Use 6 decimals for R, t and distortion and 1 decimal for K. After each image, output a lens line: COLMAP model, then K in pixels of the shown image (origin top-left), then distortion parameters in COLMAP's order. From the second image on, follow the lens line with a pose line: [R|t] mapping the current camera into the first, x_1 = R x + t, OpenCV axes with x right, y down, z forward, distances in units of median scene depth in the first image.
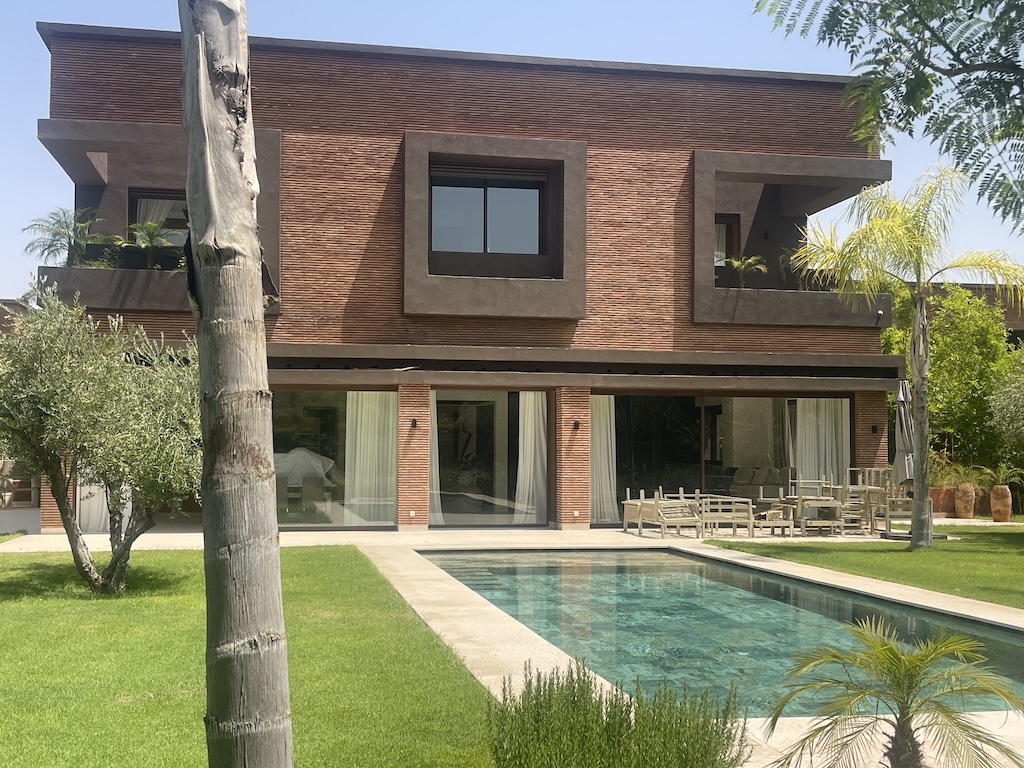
lens RADIAL K [[1229.8, 0, 514.9], [0, 1229.8, 386.0], [0, 0, 1]] dist [0.068781, 0.000000]
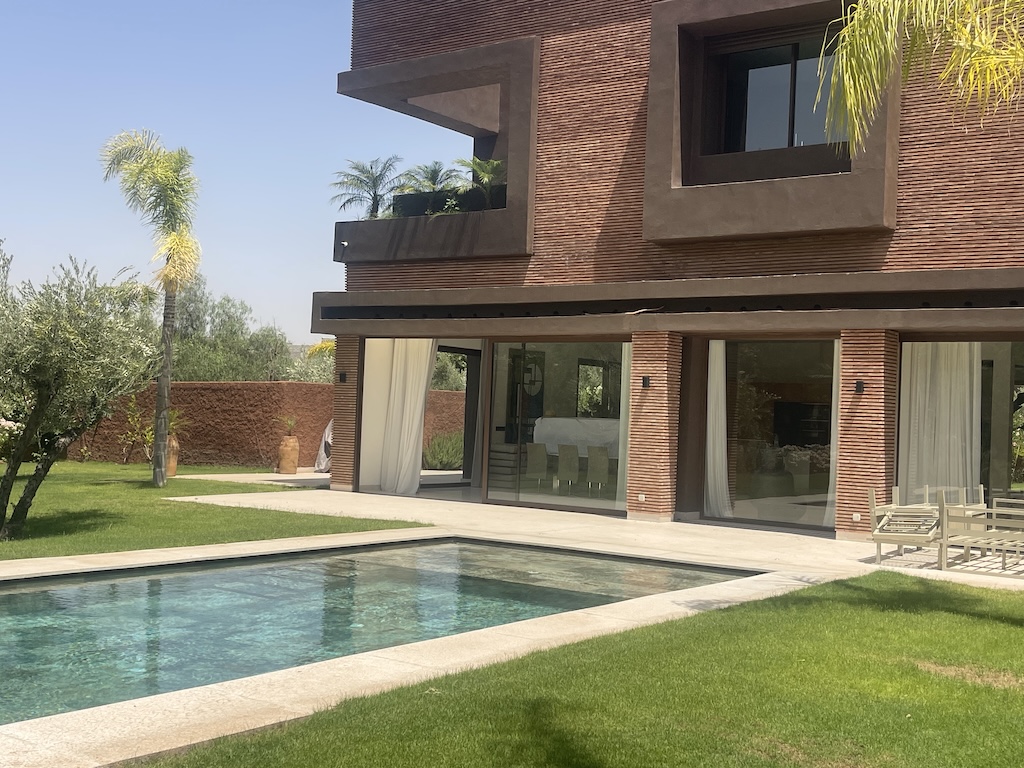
lens RADIAL K [[1229.8, 0, 519.7], [0, 1229.8, 387.5], [0, 0, 1]] dist [0.068781, 0.000000]
pose [[0.698165, 0.005928, -0.715912, 0.402579], [0.009077, 0.999812, 0.017130, 0.019134], [0.715879, -0.018457, 0.697980, 0.387194]]
